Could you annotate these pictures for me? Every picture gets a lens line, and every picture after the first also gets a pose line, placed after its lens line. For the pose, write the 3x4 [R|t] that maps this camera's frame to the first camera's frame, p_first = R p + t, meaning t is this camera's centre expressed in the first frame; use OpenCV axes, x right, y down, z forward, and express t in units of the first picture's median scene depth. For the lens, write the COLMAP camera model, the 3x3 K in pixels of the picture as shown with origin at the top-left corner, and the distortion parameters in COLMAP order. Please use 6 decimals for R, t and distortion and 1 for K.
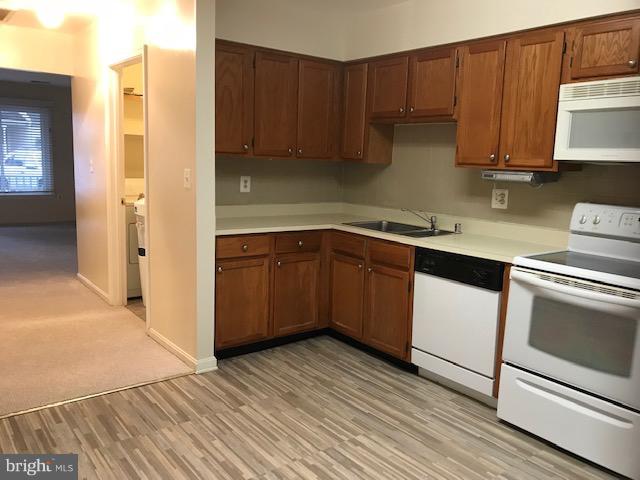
lens RADIAL K [[526.6, 0, 318.0], [0, 526.6, 238.4], [0, 0, 1]] dist [0.045710, -0.055953]
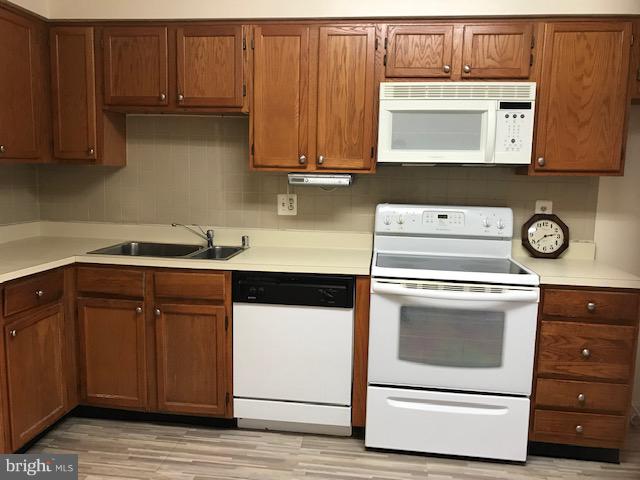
lens RADIAL K [[526.6, 0, 318.0], [0, 526.6, 238.4], [0, 0, 1]] dist [0.045710, -0.055953]
pose [[0.708781, -0.111330, 0.696589, -0.273520], [0.107677, 0.992971, 0.049137, -0.060246], [-0.697163, 0.040179, 0.715786, 0.350447]]
